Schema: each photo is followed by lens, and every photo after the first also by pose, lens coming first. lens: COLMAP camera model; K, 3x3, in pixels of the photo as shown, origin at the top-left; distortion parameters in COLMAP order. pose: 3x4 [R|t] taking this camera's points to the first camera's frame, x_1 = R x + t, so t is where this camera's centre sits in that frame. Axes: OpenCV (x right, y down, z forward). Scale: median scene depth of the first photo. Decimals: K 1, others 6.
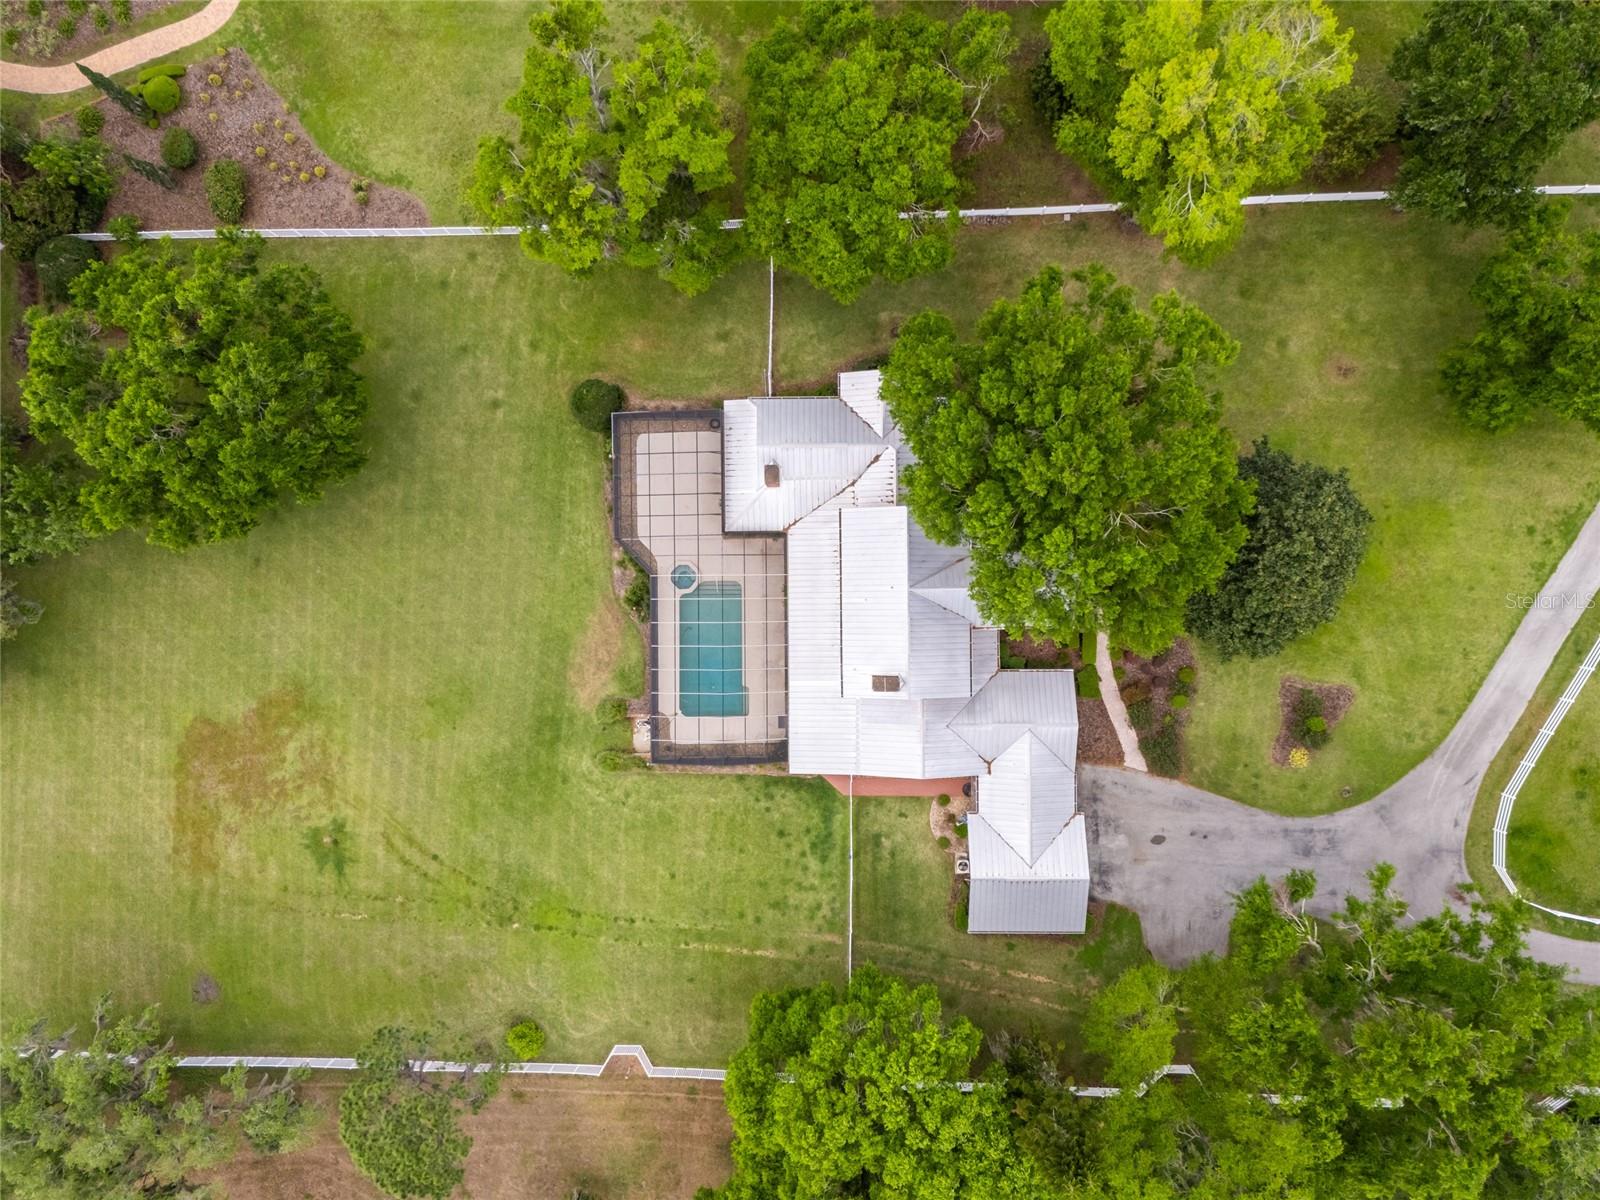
lens RADIAL K [[1199.1, 0, 800.0], [0, 1199.1, 600.0], [0, 0, 1]] dist [0.049158, -0.003206]
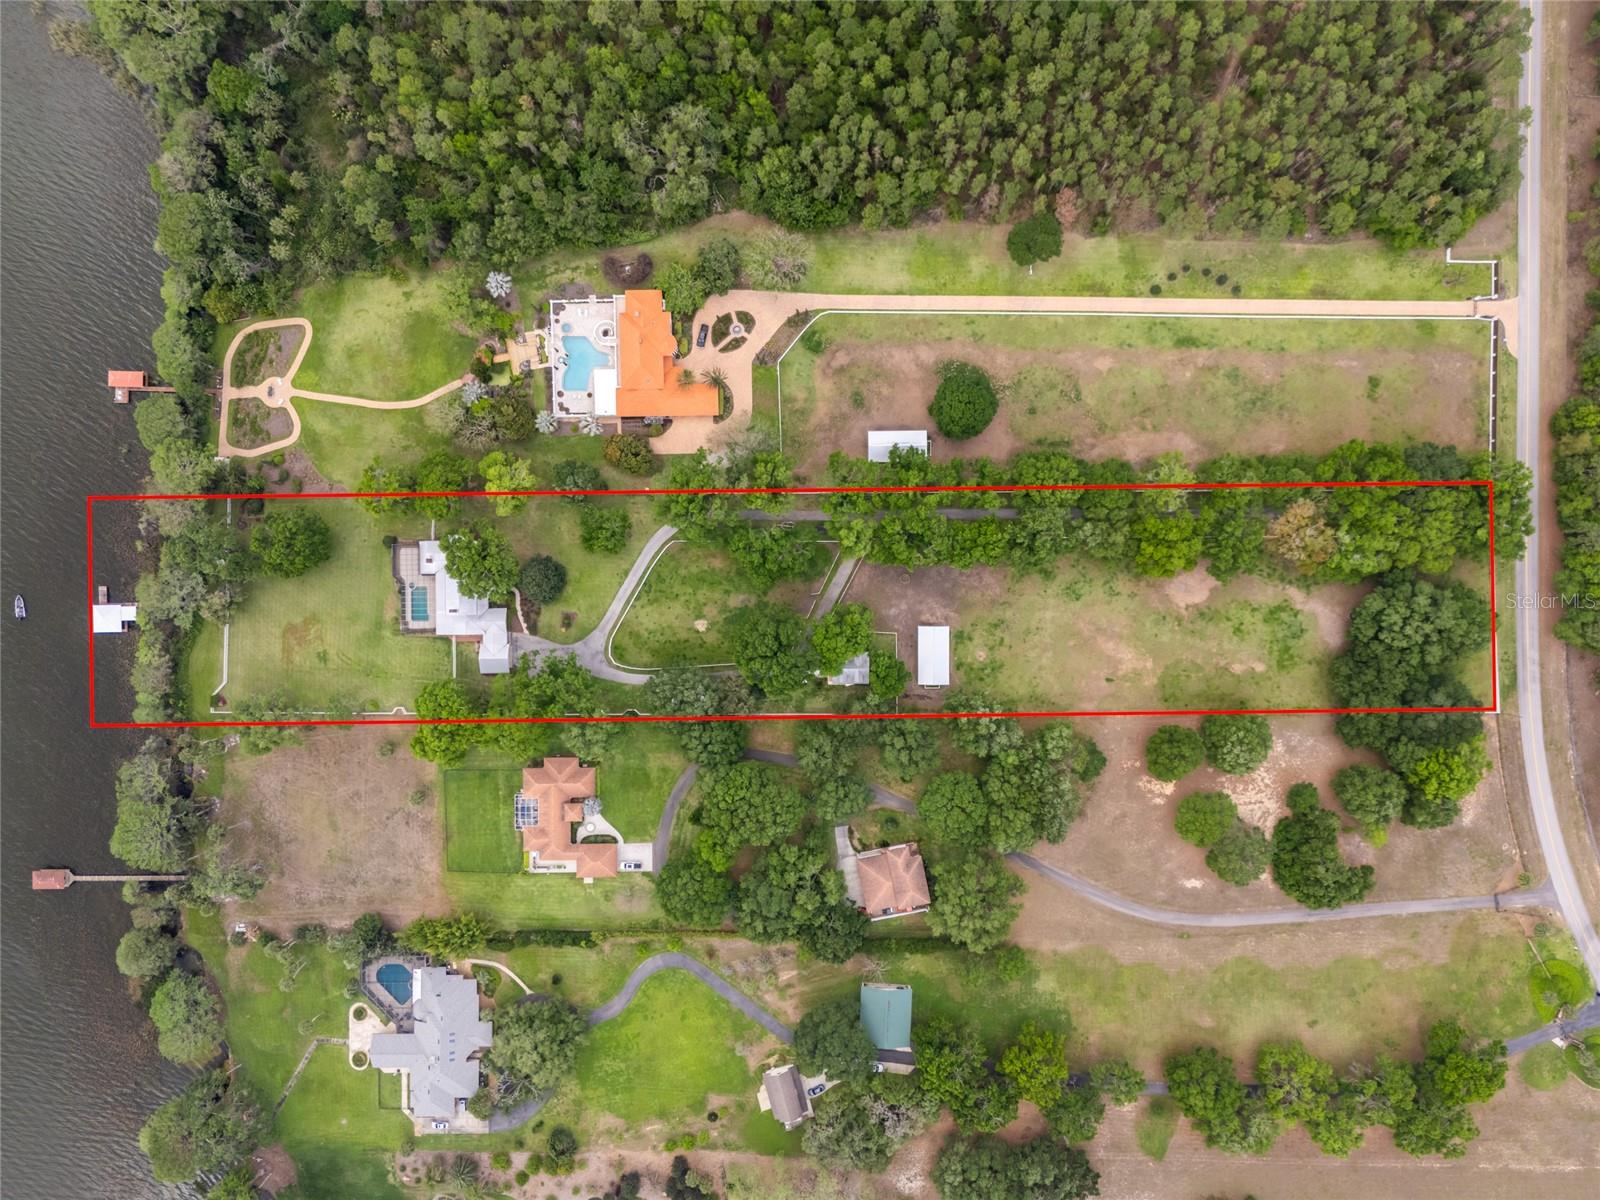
lens RADIAL K [[1199.1, 0, 800.0], [0, 1199.1, 600.0], [0, 0, 1]] dist [0.049158, -0.003206]
pose [[0.999906, -0.003852, -0.013177, 1.227932], [0.003917, 0.999980, 0.004912, 0.014153], [0.013158, -0.004963, 0.999901, -2.932410]]
